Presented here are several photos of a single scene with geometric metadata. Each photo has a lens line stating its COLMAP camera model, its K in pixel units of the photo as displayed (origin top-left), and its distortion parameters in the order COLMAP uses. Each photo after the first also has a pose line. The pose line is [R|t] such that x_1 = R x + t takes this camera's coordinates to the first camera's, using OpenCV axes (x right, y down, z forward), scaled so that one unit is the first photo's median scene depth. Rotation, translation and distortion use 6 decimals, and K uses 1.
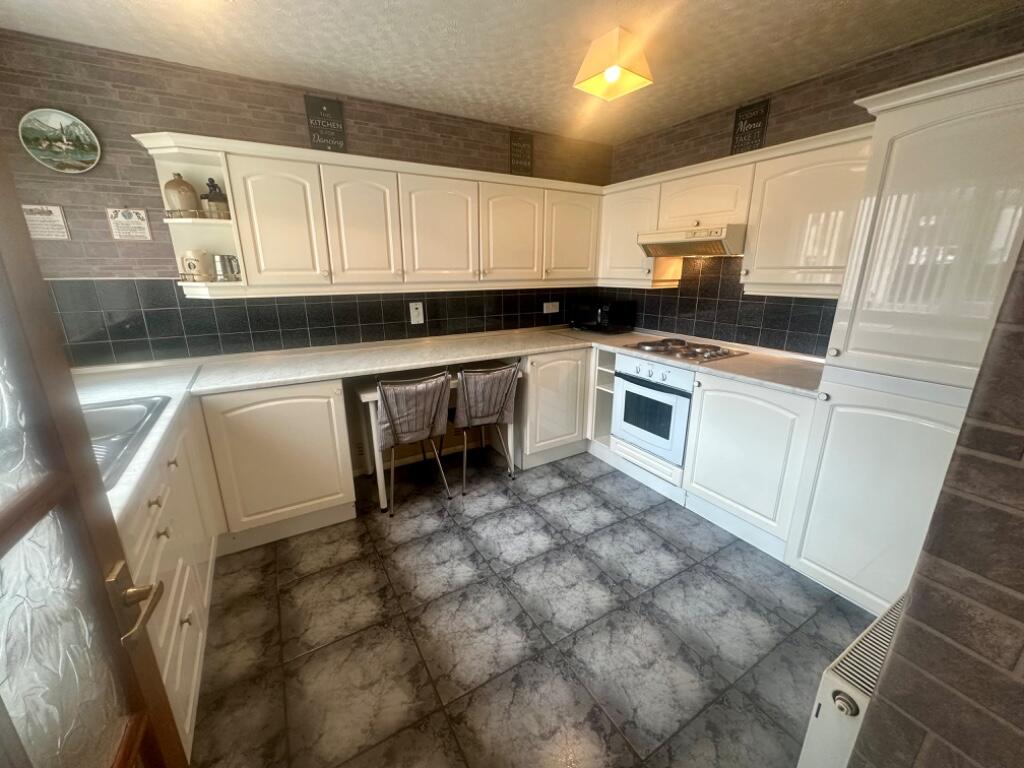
lens RADIAL K [[410.2, 0, 512.5], [0, 410.2, 382.6], [0, 0, 1]] dist [-0.002022, 0.000690]
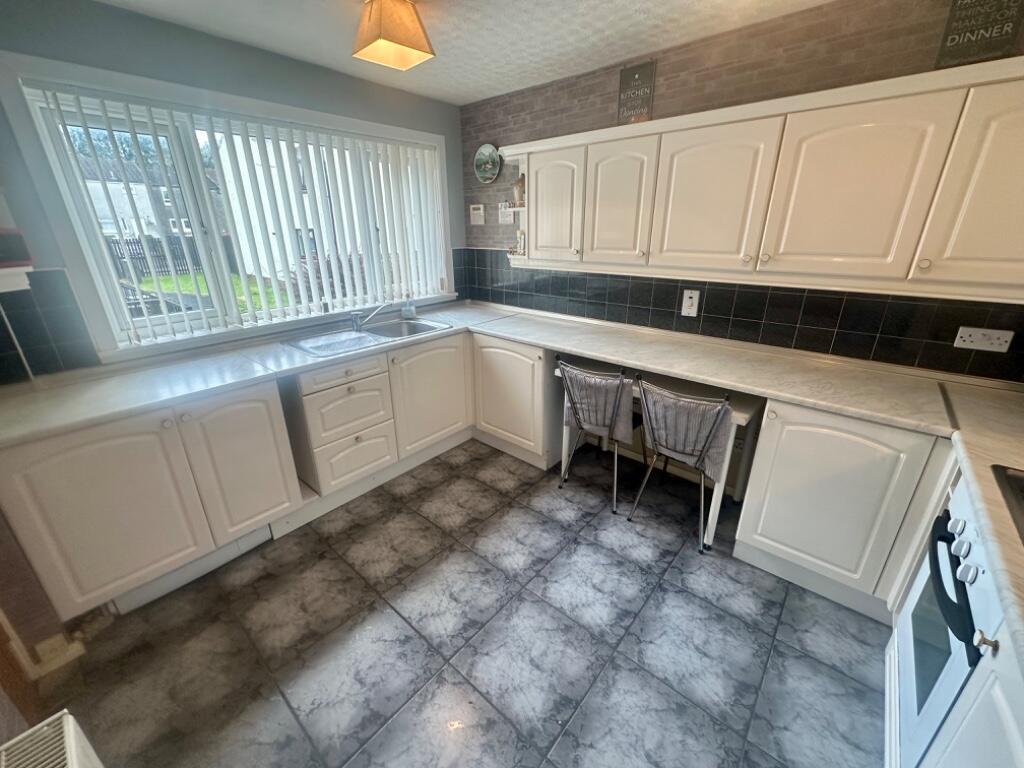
lens RADIAL K [[410.2, 0, 512.8], [0, 410.2, 383.9], [0, 0, 1]] dist [-0.002022, 0.000690]
pose [[0.310405, 0.335230, -0.889533, 0.549948], [-0.256342, 0.930609, 0.261259, -0.177457], [0.915389, 0.146929, 0.374799, 0.484353]]
